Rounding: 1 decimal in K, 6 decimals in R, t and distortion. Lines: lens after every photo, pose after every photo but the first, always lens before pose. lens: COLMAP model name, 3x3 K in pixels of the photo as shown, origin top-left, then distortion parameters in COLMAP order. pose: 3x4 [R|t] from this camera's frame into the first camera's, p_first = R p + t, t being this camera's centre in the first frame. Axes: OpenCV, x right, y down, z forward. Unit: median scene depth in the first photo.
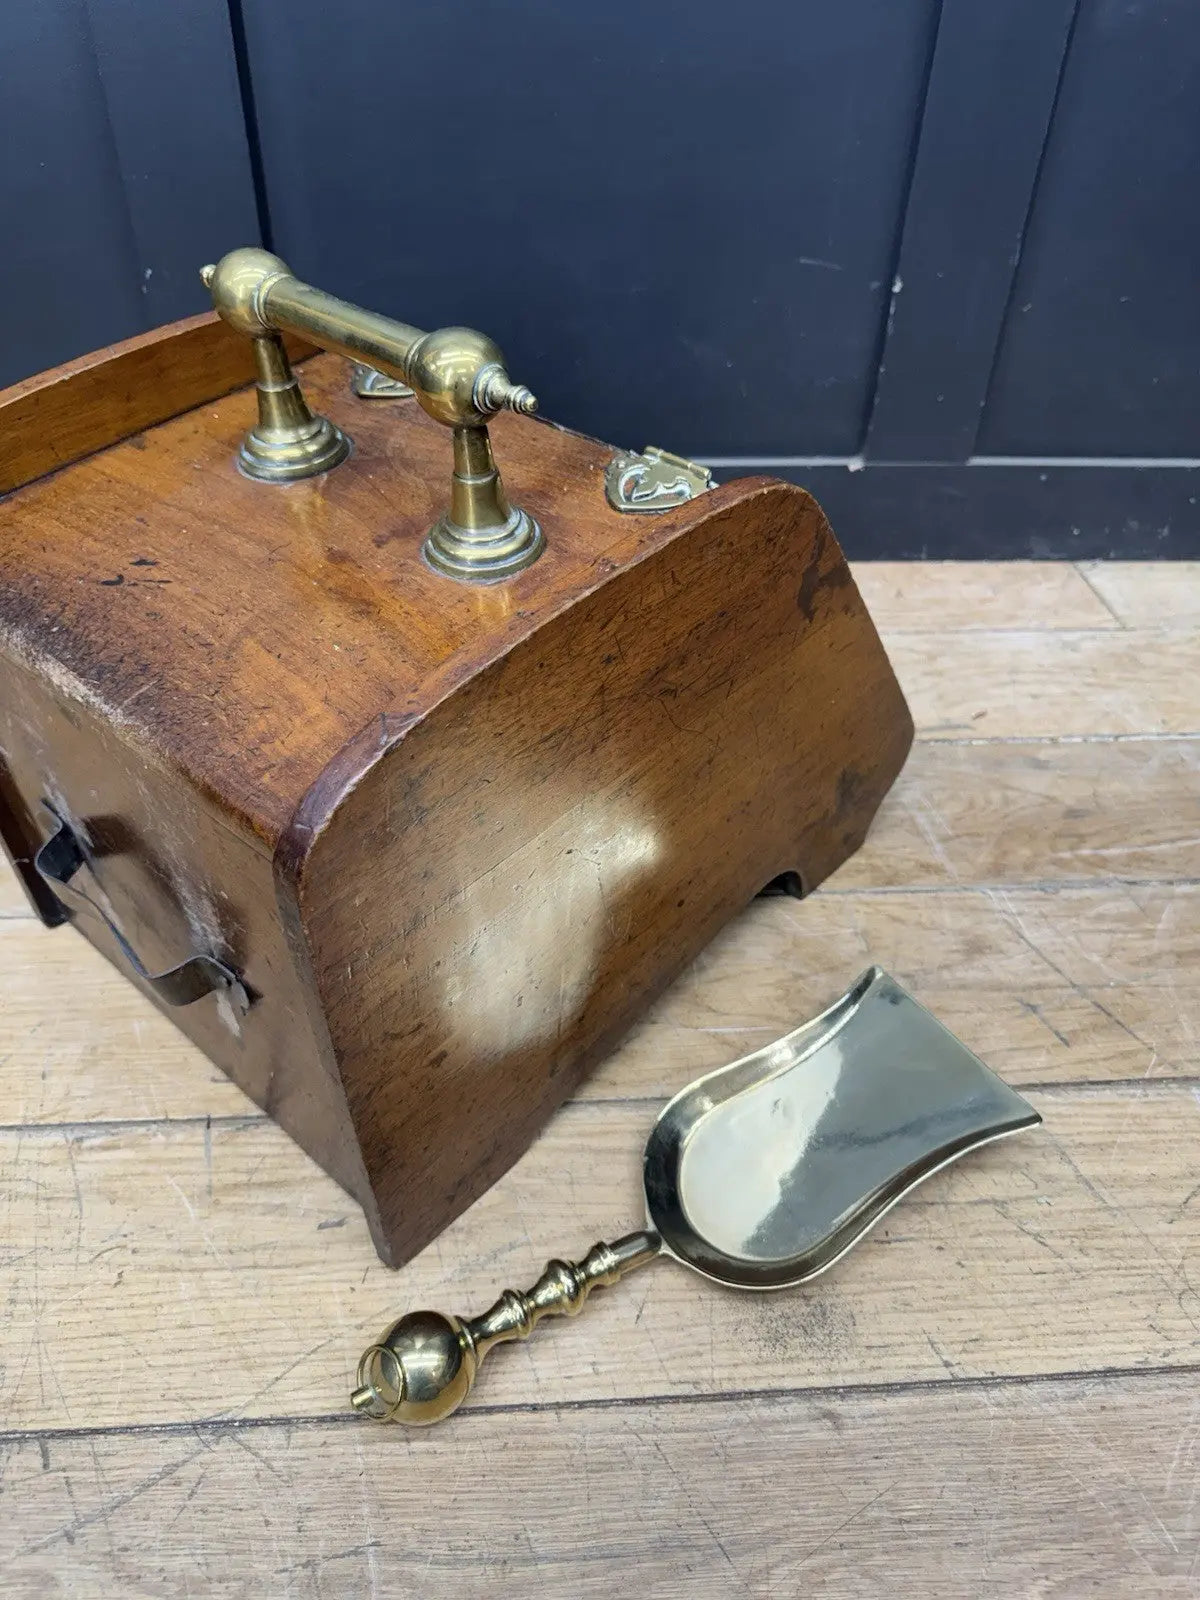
lens RADIAL K [[1224.8, 0, 607.4], [0, 1224.8, 811.9], [0, 0, 1]] dist [-0.013764, -0.003842]
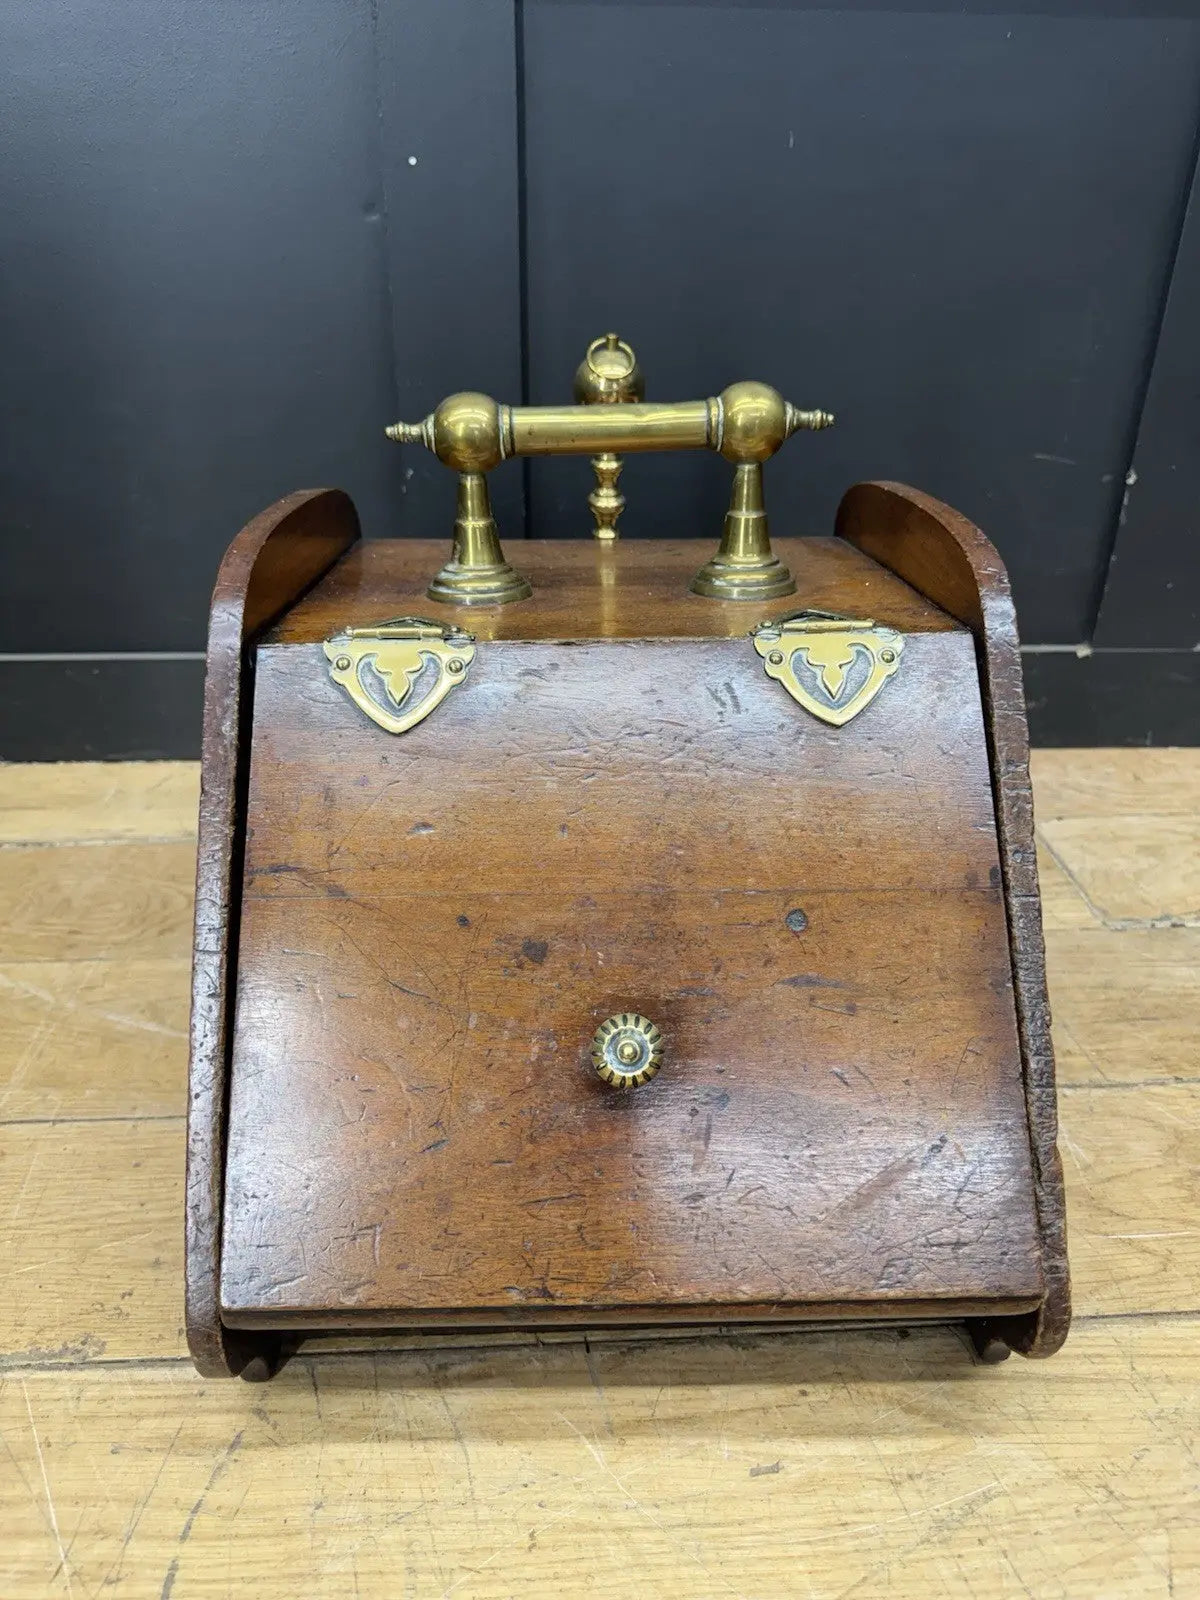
lens RADIAL K [[1224.8, 0, 581.8], [0, 1224.8, 785.4], [0, 0, 1]] dist [-0.013764, -0.003842]
pose [[0.999735, -0.010595, -0.020426, -0.327409], [0.006094, 0.977898, -0.208995, 0.049538], [0.022189, 0.208815, 0.977703, 0.074647]]
